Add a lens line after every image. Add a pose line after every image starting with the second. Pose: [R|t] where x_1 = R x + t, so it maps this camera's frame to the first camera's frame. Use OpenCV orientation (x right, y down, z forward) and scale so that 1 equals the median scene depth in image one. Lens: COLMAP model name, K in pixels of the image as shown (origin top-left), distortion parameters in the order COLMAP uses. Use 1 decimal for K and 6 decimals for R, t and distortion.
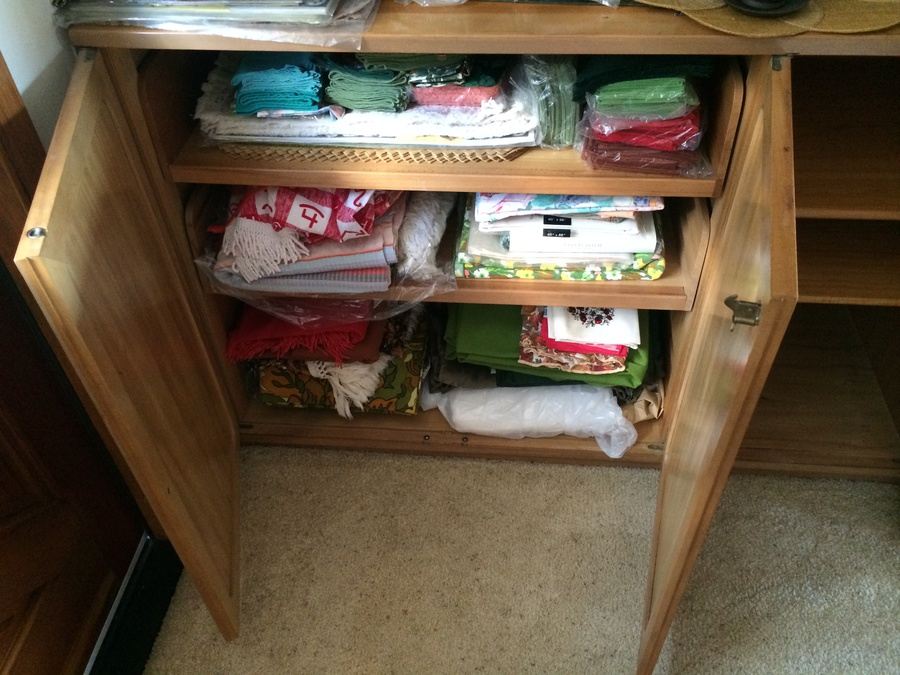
lens RADIAL K [[769.4, 0, 450.0], [0, 769.4, 337.5], [0, 0, 1]] dist [0.102110, -0.129603]
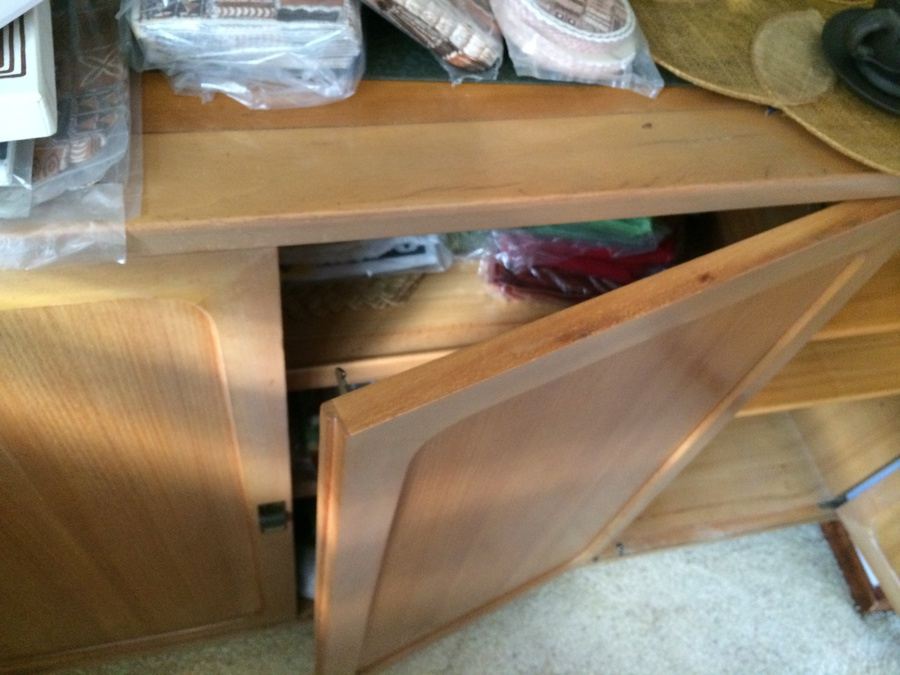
lens RADIAL K [[790.4, 0, 443.3], [0, 790.4, 339.4], [0, 0, 1]] dist [0.099225, -0.223993]
pose [[0.937359, -0.167154, 0.305643, -0.076812], [0.094298, 0.966357, 0.239295, -0.335324], [-0.335360, -0.195484, 0.921585, 0.454342]]
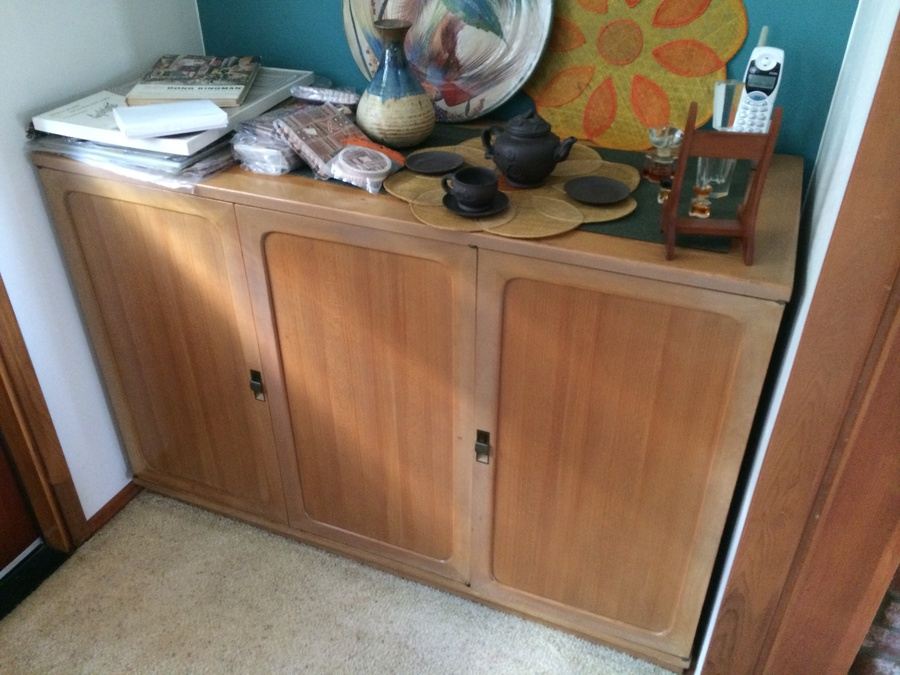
lens RADIAL K [[769.4, 0, 450.0], [0, 769.4, 337.5], [0, 0, 1]] dist [0.102110, -0.129603]
pose [[0.954426, 0.187152, -0.232478, 0.571197], [-0.228398, 0.959432, -0.165302, 0.004380], [0.192110, 0.210866, 0.958452, -0.165417]]
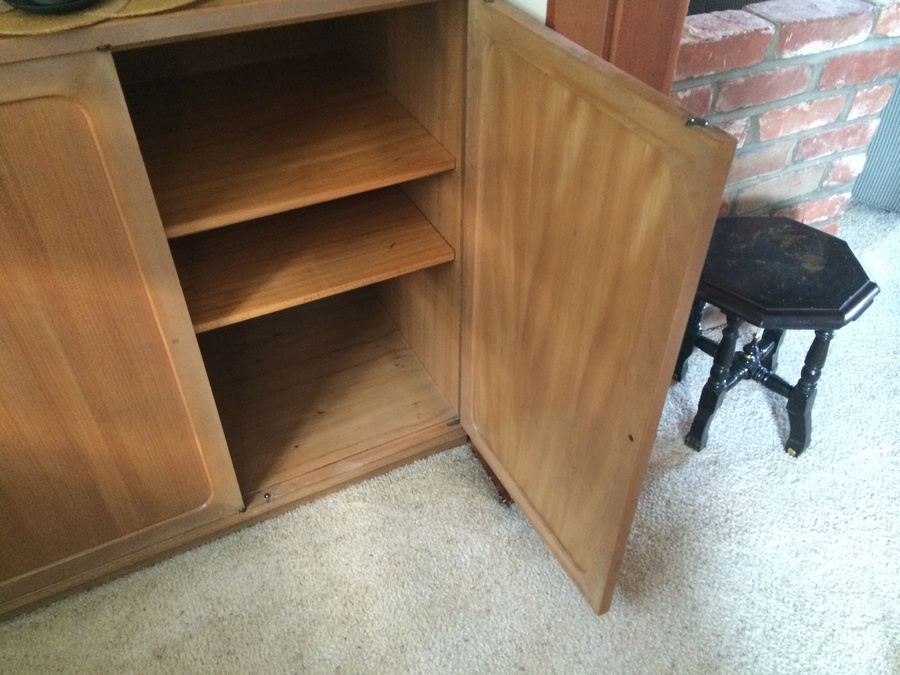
lens RADIAL K [[769.4, 0, 450.0], [0, 769.4, 337.5], [0, 0, 1]] dist [0.102110, -0.129603]
pose [[0.850613, -0.323477, 0.414512, 0.231923], [0.351353, 0.936194, 0.009581, 0.051430], [-0.391163, 0.137490, 0.909994, 0.081215]]
